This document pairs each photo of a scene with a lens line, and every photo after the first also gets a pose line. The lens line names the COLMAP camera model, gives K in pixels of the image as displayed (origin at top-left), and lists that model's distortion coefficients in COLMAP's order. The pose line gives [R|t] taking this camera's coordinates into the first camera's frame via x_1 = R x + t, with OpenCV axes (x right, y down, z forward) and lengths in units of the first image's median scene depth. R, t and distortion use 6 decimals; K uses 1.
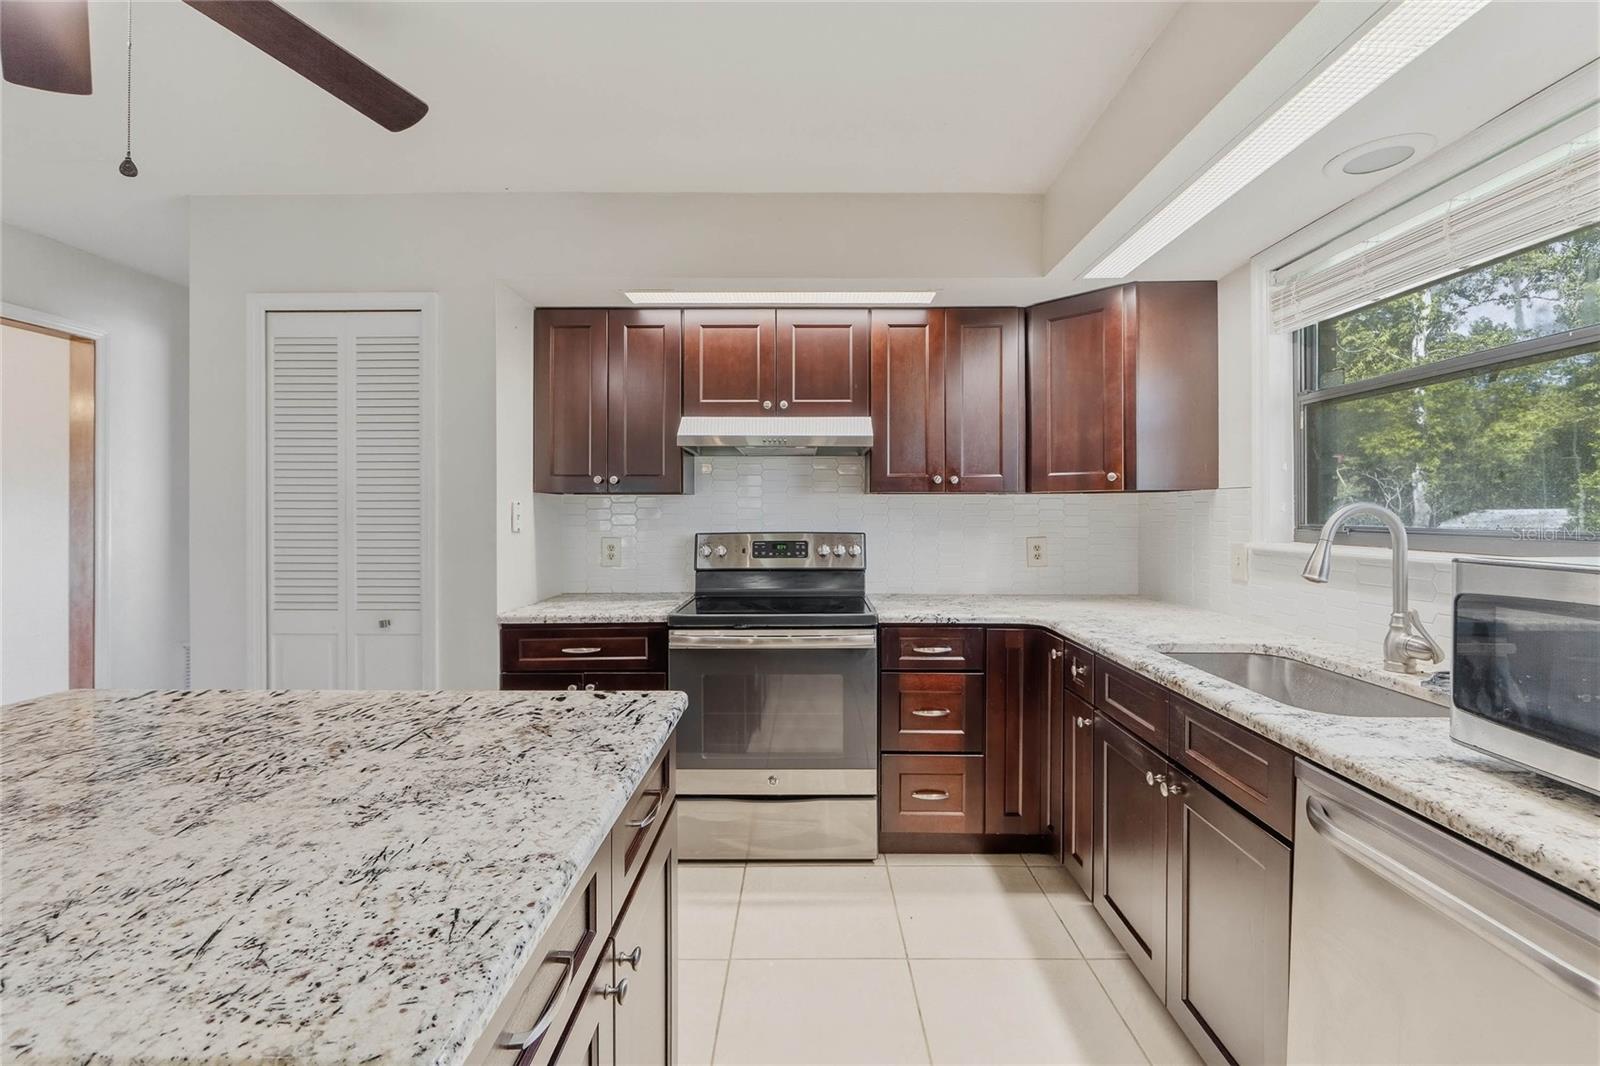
lens RADIAL K [[687.8, 0, 822.0], [0, 687.8, 514.1], [0, 0, 1]] dist [-0.006499, 0.000230]
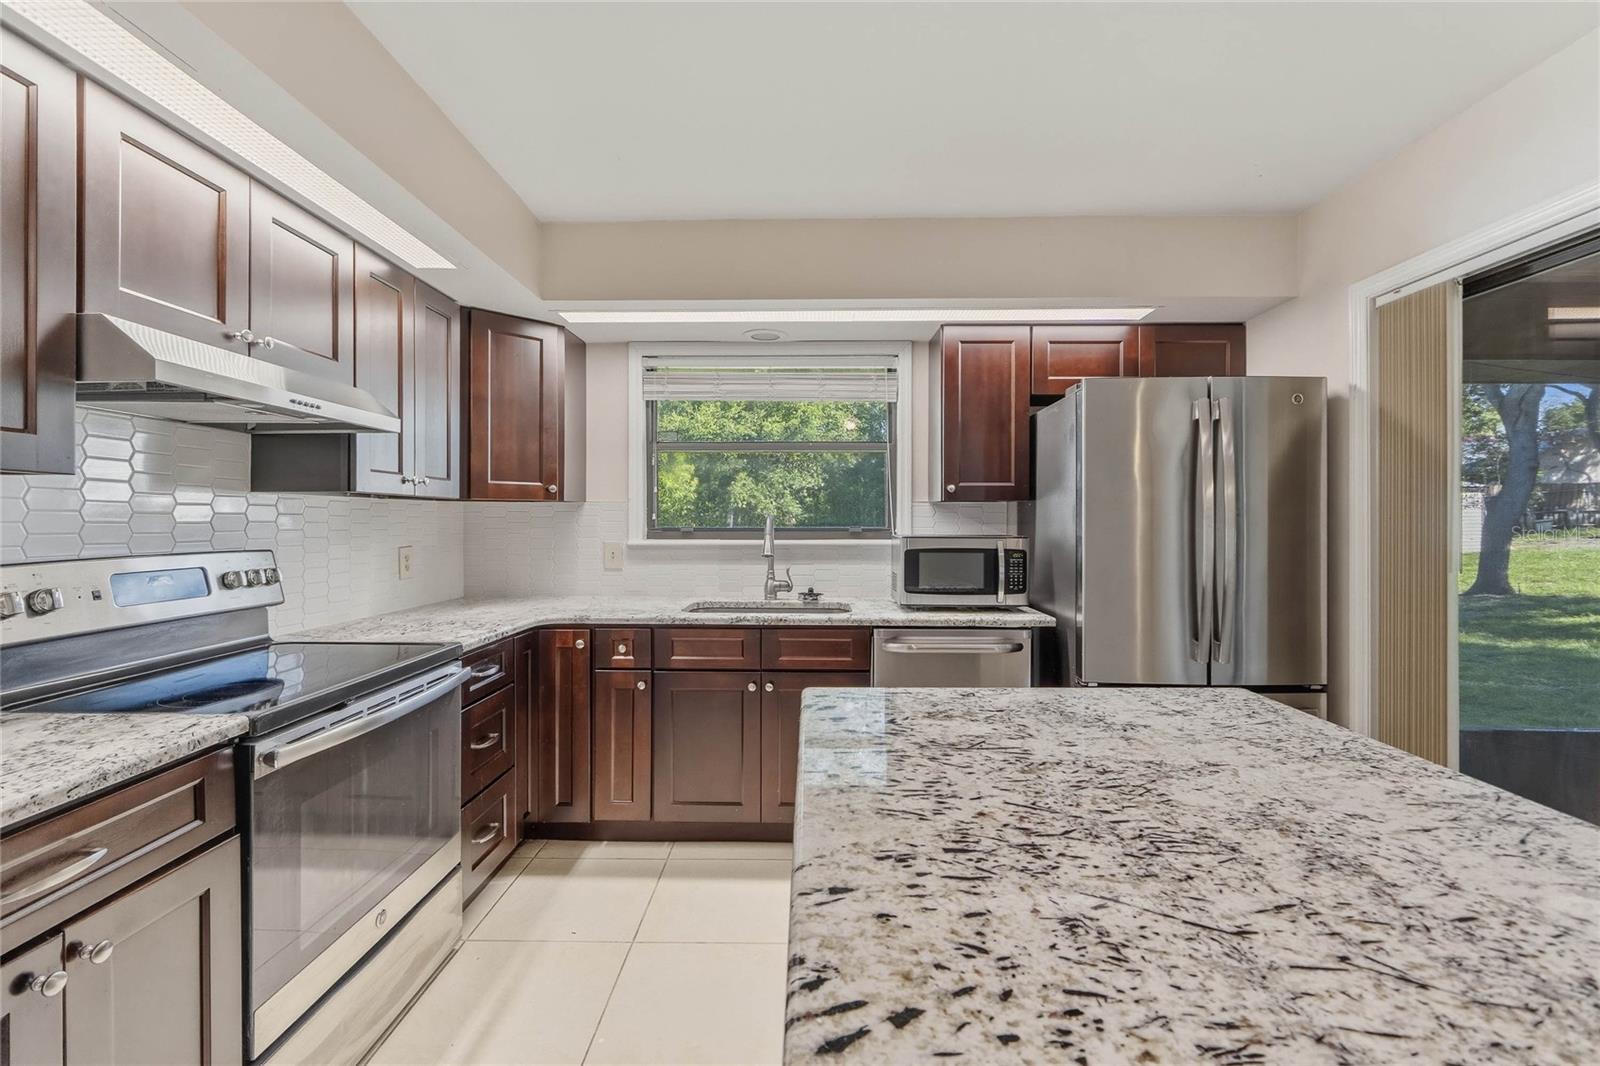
lens RADIAL K [[687.8, 0, 791.7], [0, 687.8, 521.4], [0, 0, 1]] dist [-0.006499, 0.000230]
pose [[0.013736, -0.001753, 0.999904, -1.613892], [0.002654, 0.999995, 0.001717, 0.000955], [-0.999902, 0.002630, 0.013740, 1.292313]]
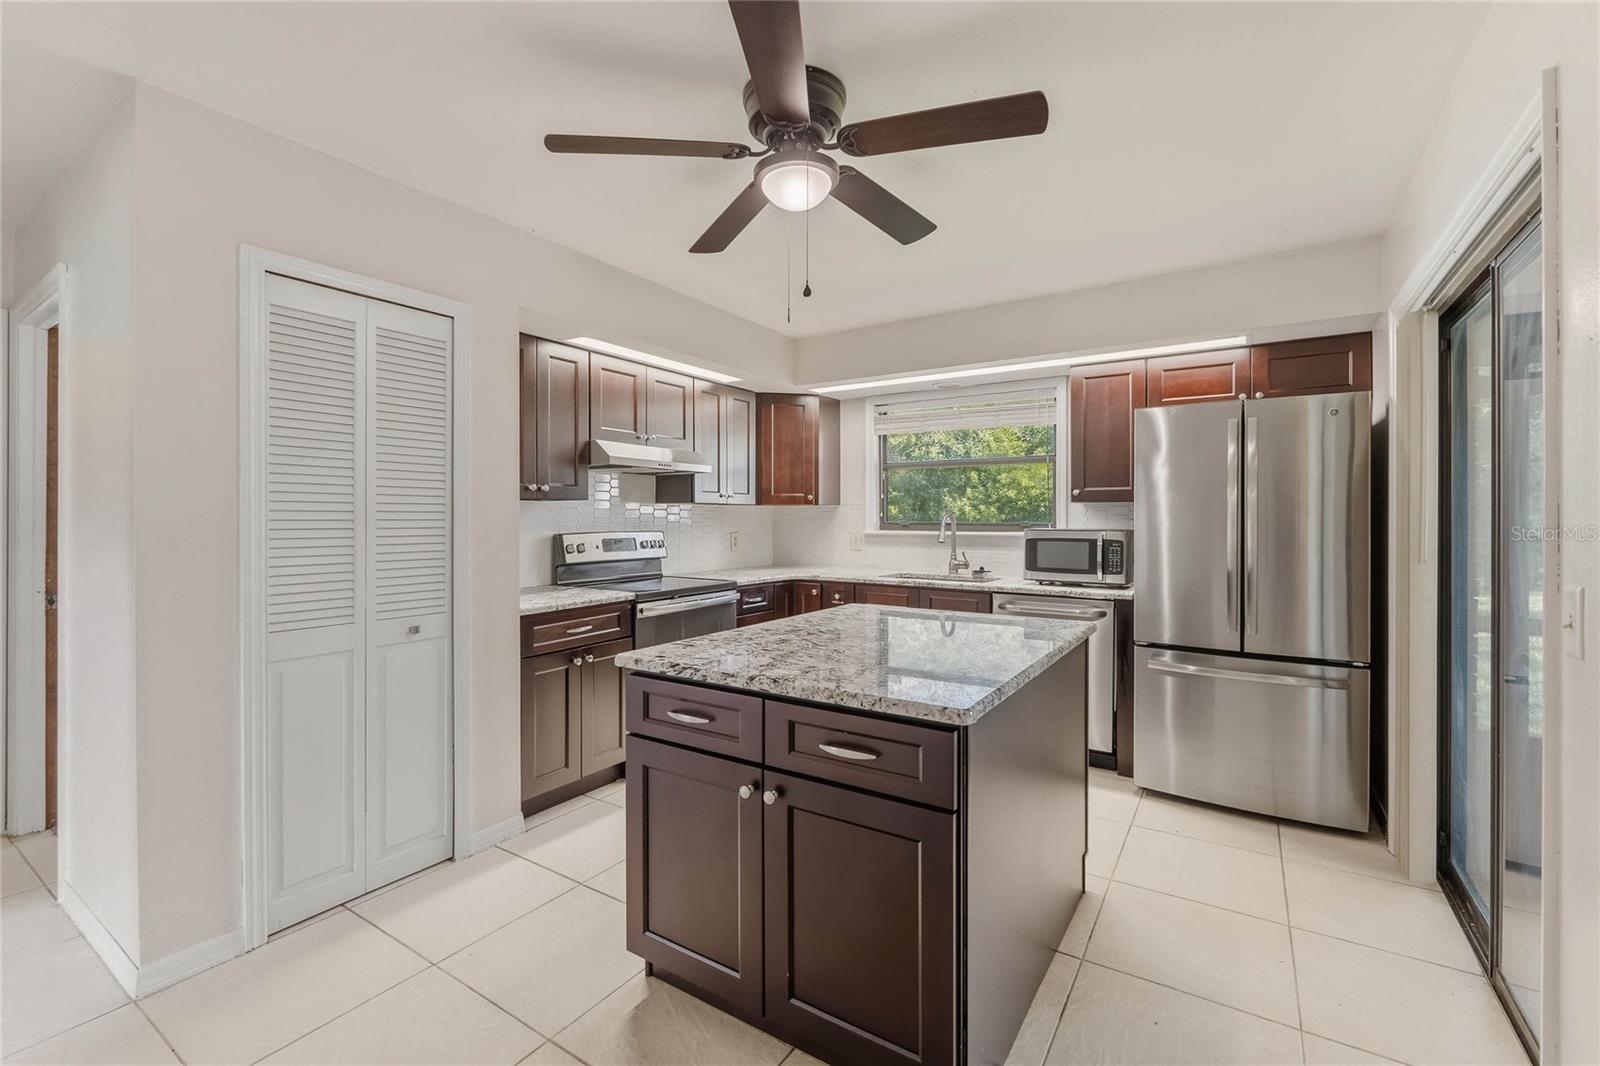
lens RADIAL K [[687.8, 0, 797.8], [0, 687.8, 523.8], [0, 0, 1]] dist [-0.006499, 0.000230]
pose [[0.542515, -0.008622, 0.840002, -2.575371], [0.001695, 0.999957, 0.009169, 0.001187], [-0.840045, -0.003551, 0.542506, 0.038206]]
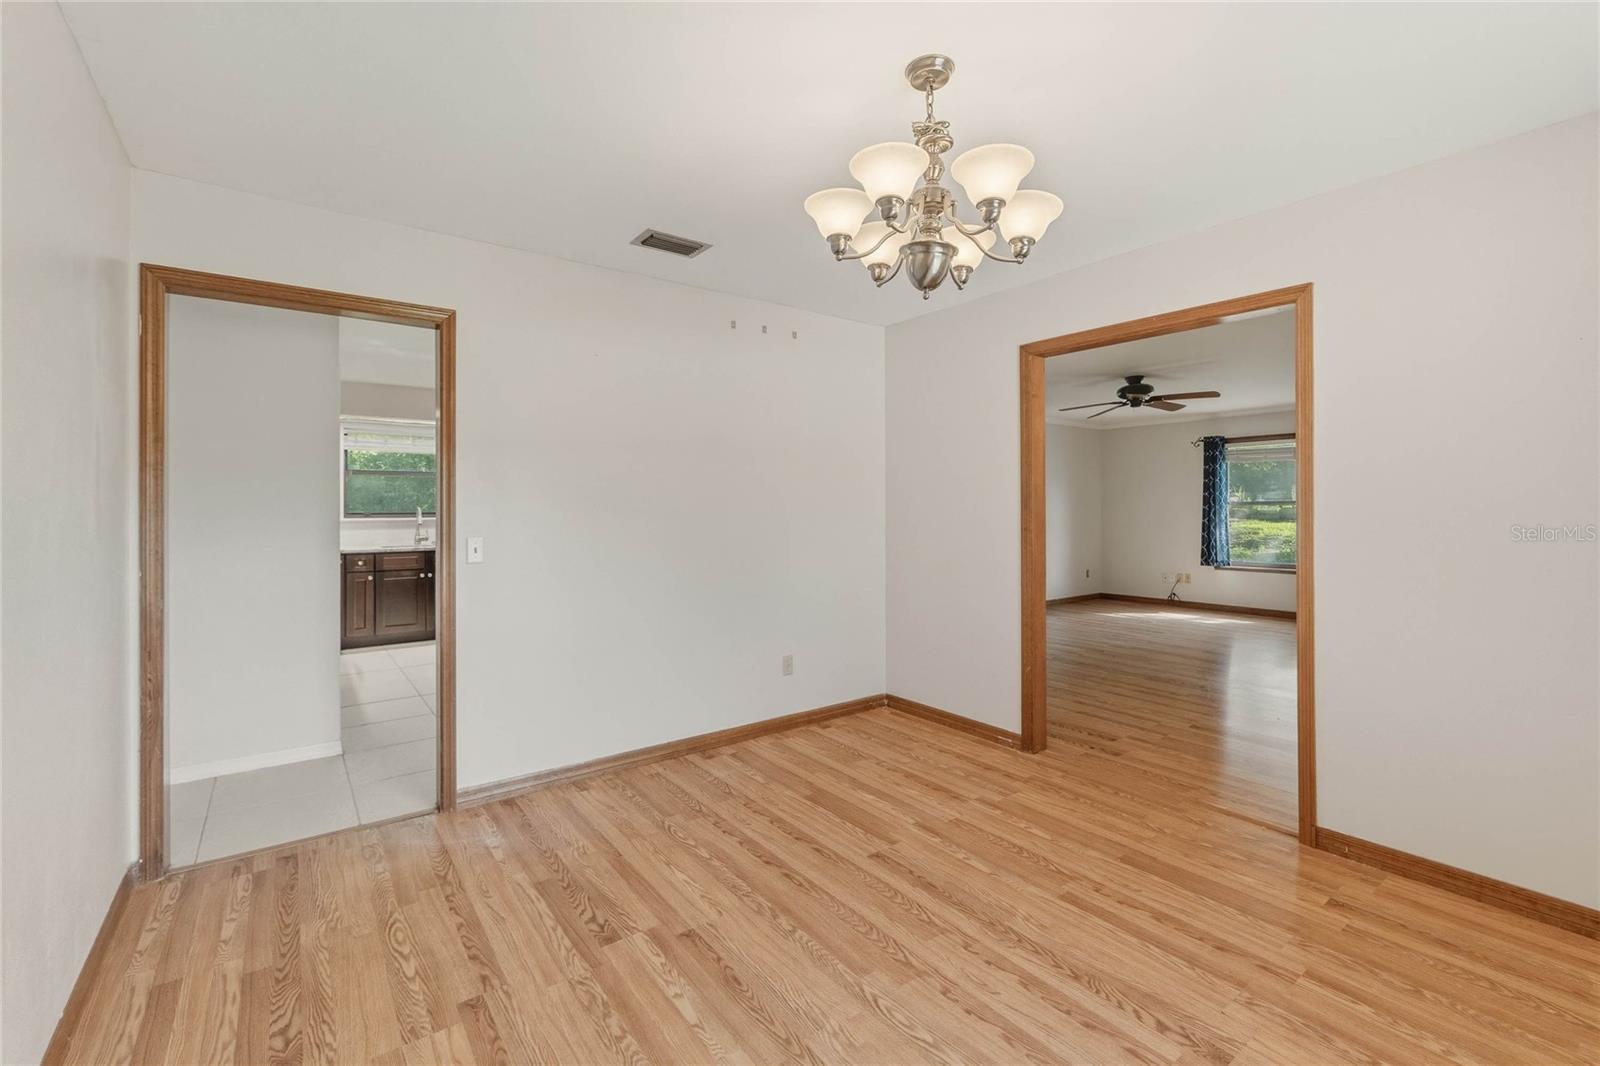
lens RADIAL K [[687.8, 0, 803.9], [0, 687.8, 512.0], [0, 0, 1]] dist [-0.006499, 0.000230]
pose [[-0.611066, -0.001954, 0.791577, -5.841066], [0.005818, 0.999959, 0.006960, 0.005599], [-0.791558, 0.008858, -0.611030, 2.441939]]
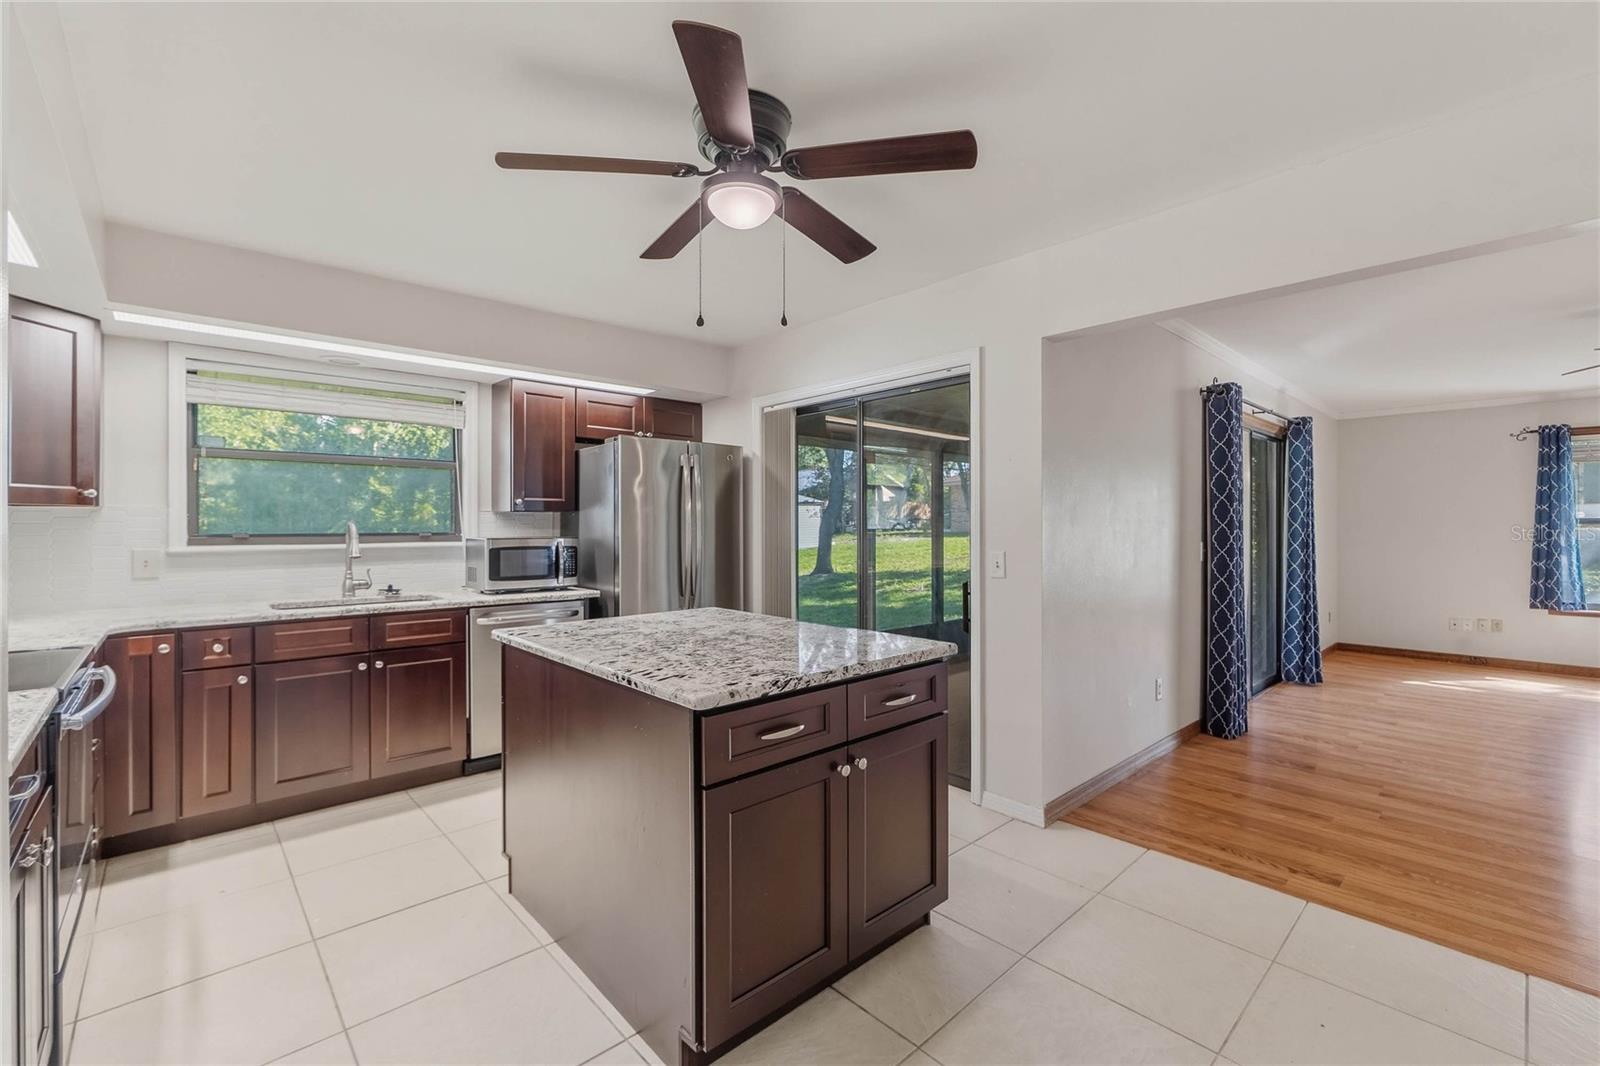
lens RADIAL K [[687.8, 0, 815.3], [0, 687.8, 526.4], [0, 0, 1]] dist [-0.006499, 0.000230]
pose [[-0.693855, -0.000513, 0.720115, -2.538891], [0.003239, 0.999987, 0.003834, -0.003624], [-0.720108, 0.004993, -0.693844, 2.055580]]
